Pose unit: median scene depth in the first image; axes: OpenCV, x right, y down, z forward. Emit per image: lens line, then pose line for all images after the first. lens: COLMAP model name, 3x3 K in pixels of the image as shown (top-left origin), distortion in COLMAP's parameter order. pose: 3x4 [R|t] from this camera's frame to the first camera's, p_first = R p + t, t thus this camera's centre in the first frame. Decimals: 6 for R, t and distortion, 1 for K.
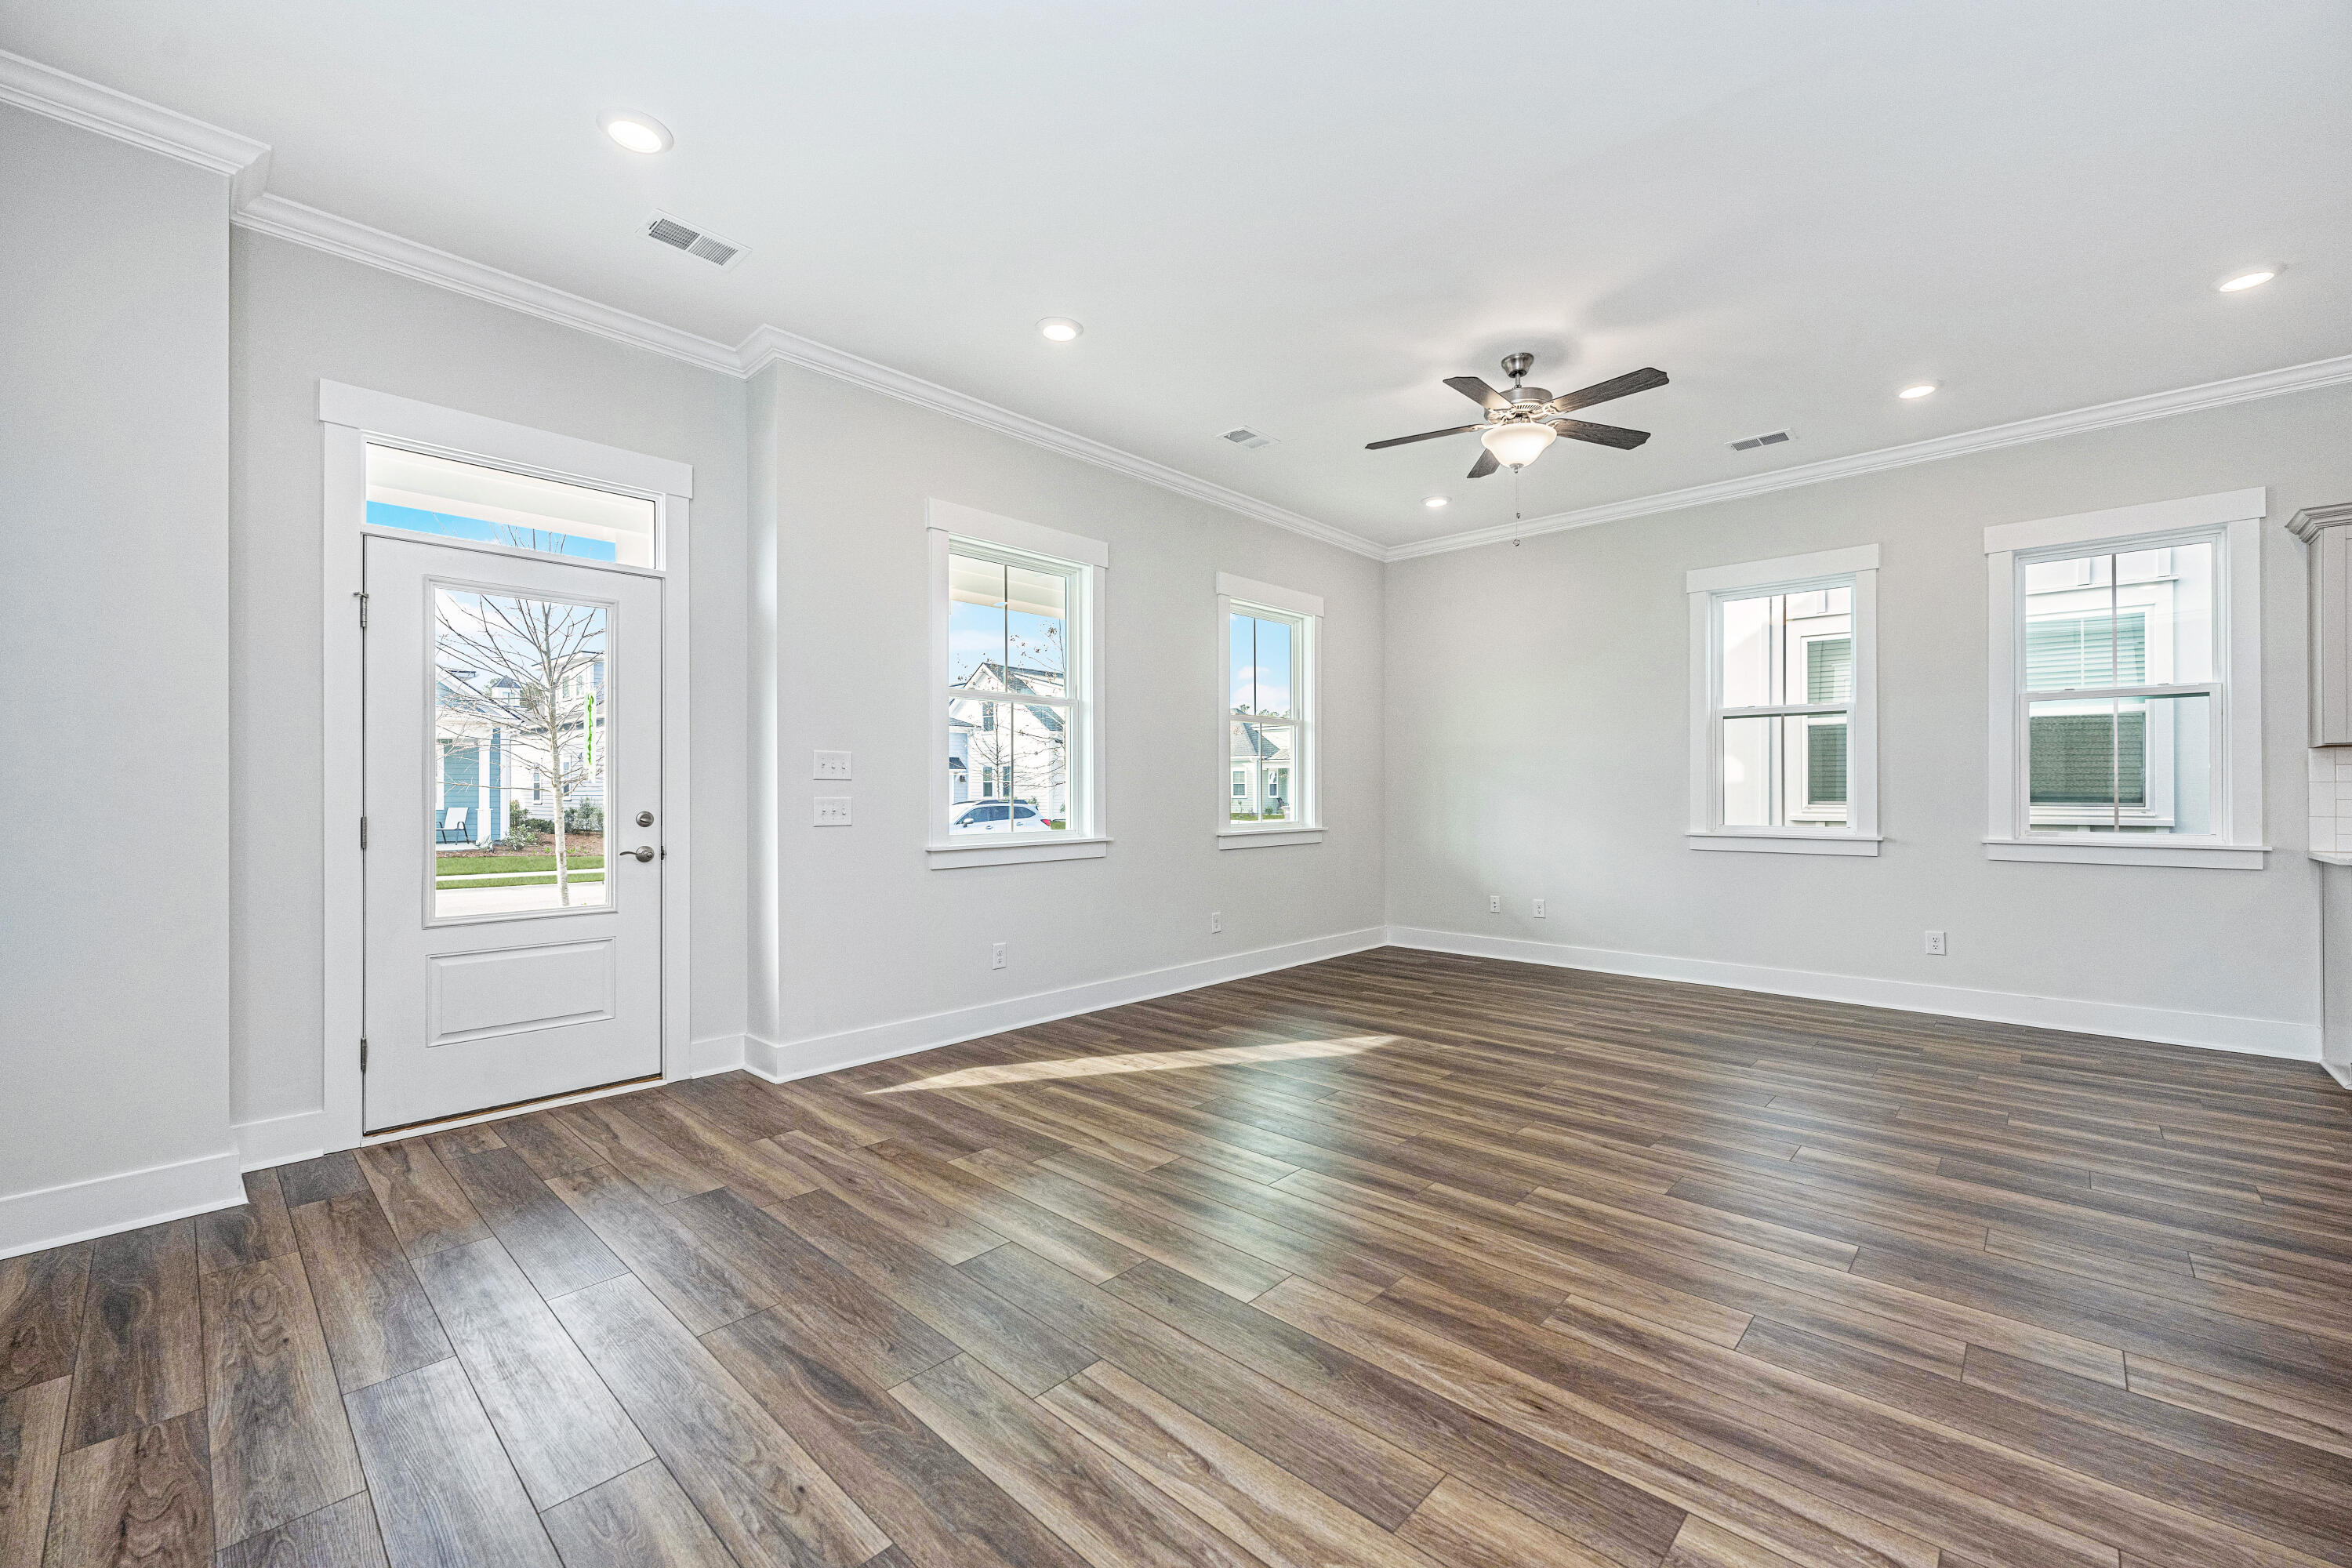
lens RADIAL K [[945.0, 0, 1245.5], [0, 945.0, 793.5], [0, 0, 1]] dist [0.002002, -0.000147]
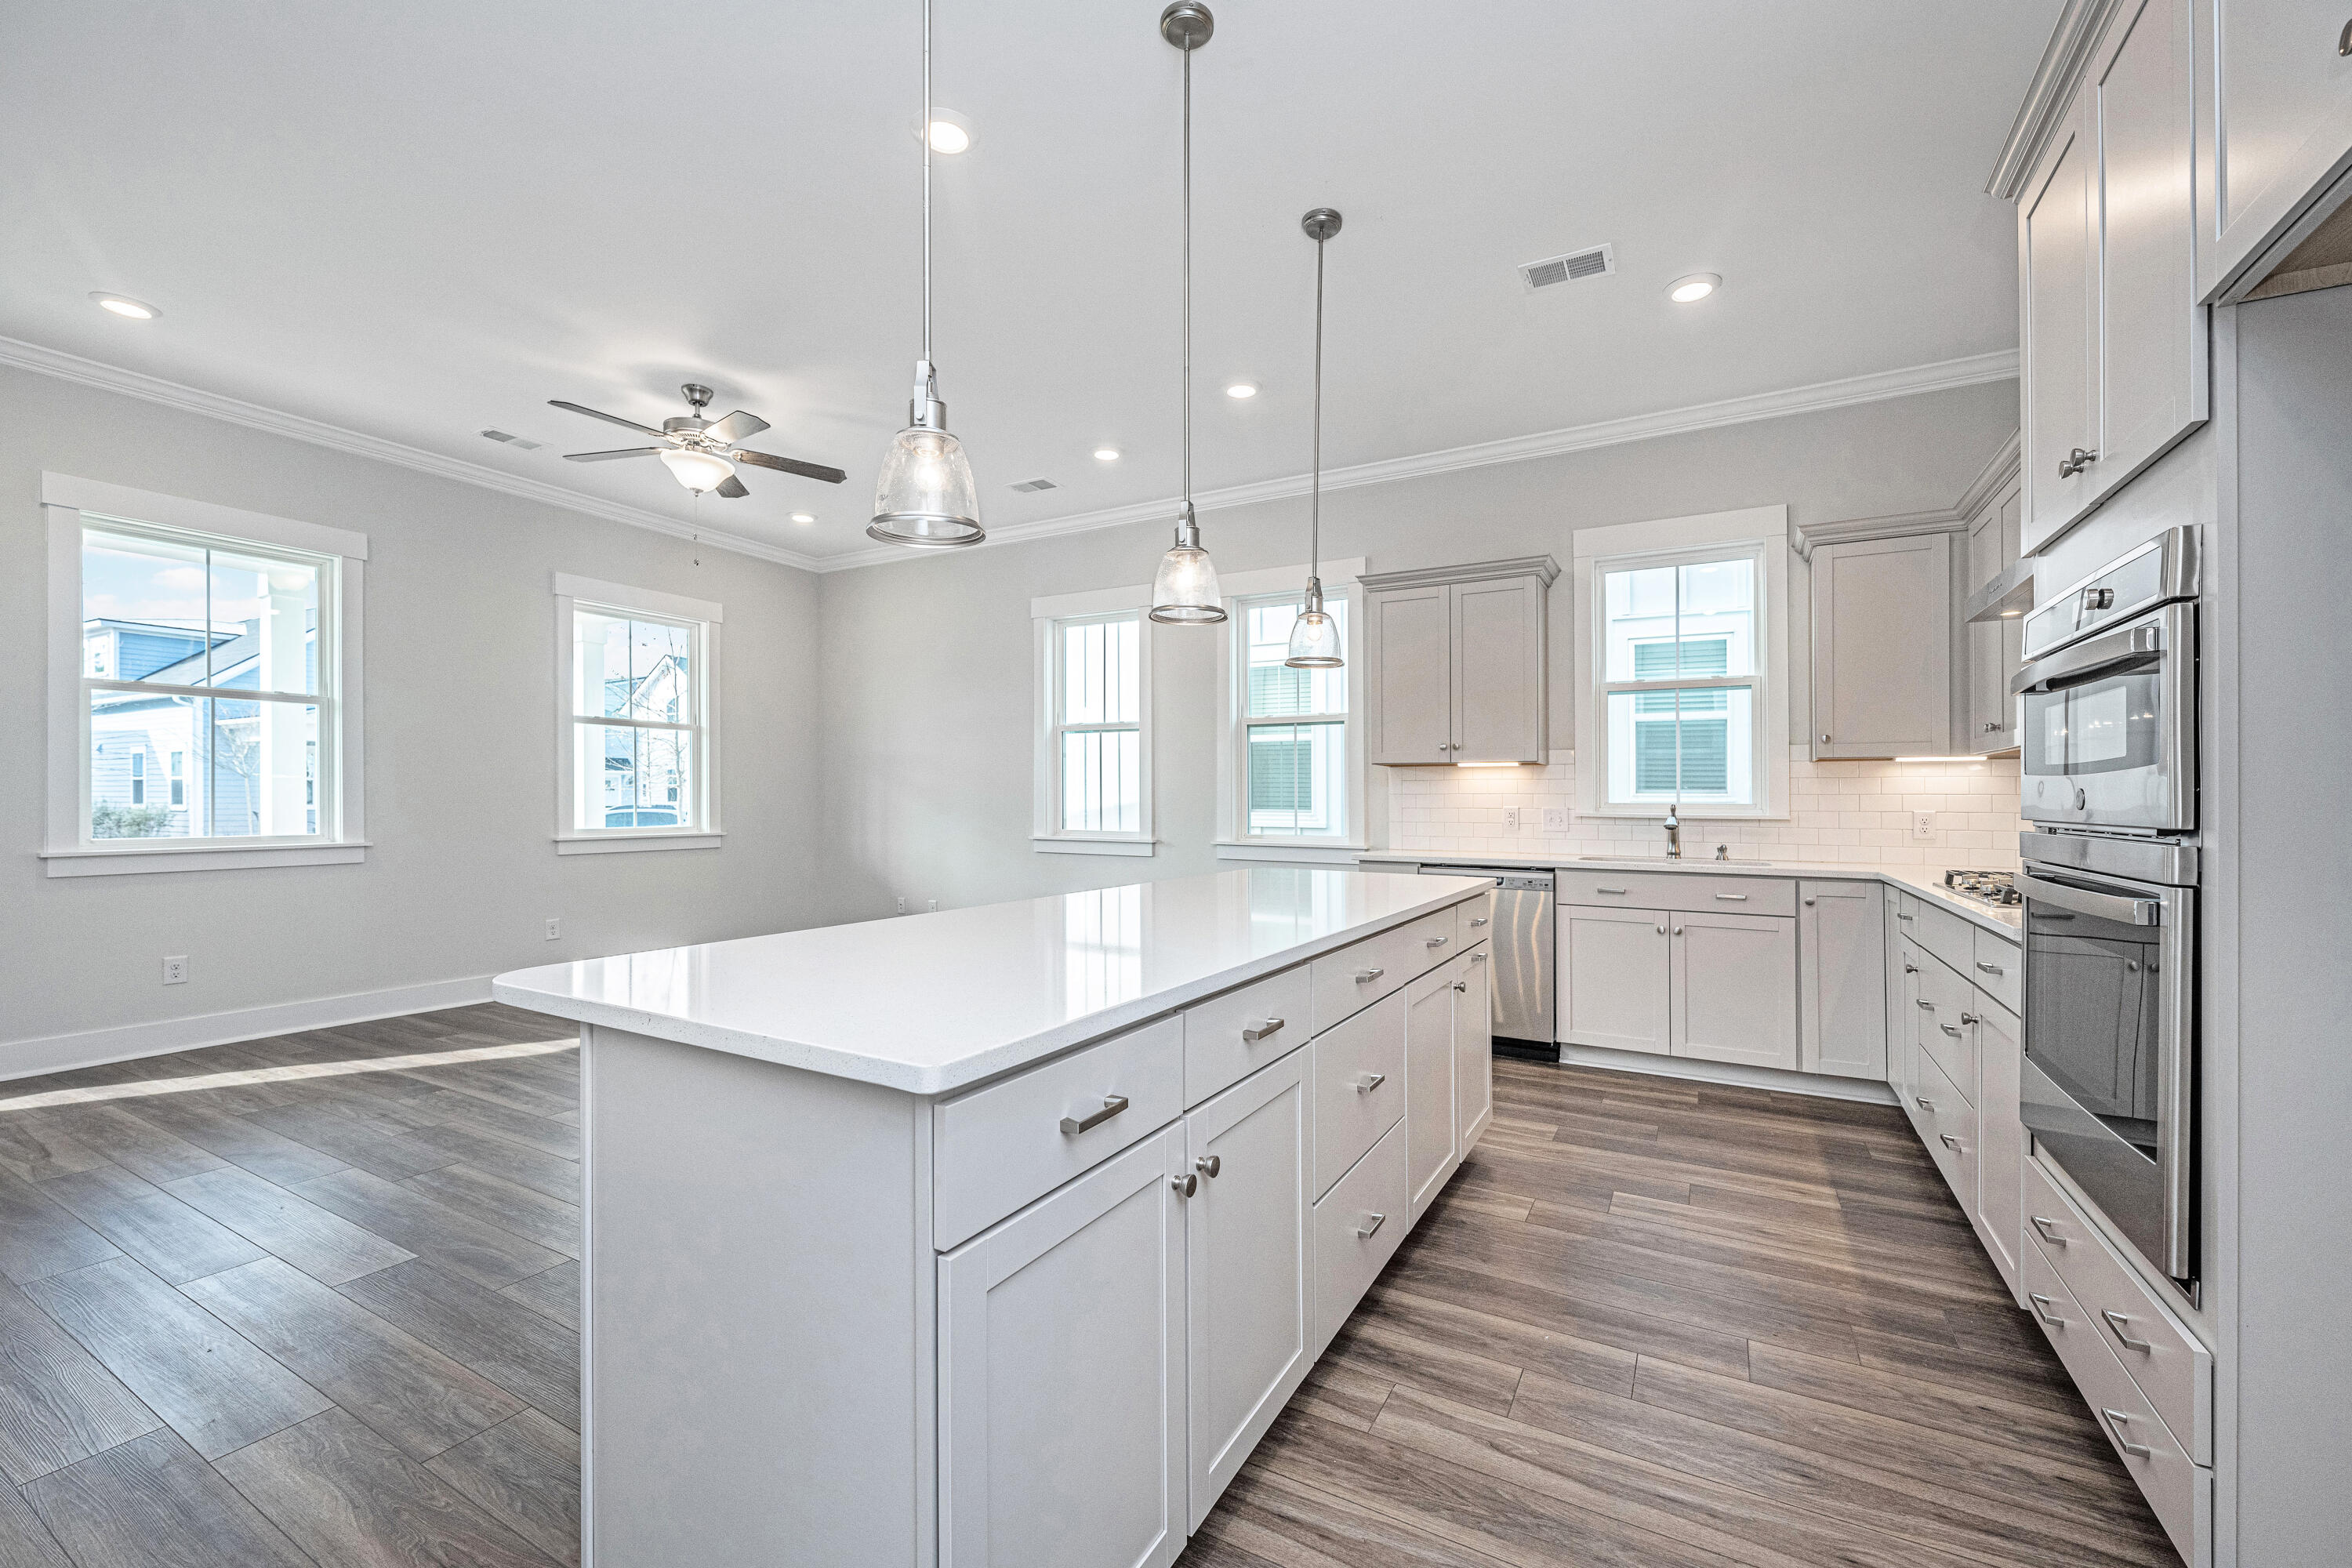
lens RADIAL K [[945.0, 0, 1237.1], [0, 945.0, 799.9], [0, 0, 1]] dist [0.002002, -0.000147]
pose [[0.973191, 0.007288, 0.229881, 0.504345], [-0.007006, 0.999973, -0.002045, -0.000750], [-0.229890, 0.000380, 0.973217, -0.137410]]
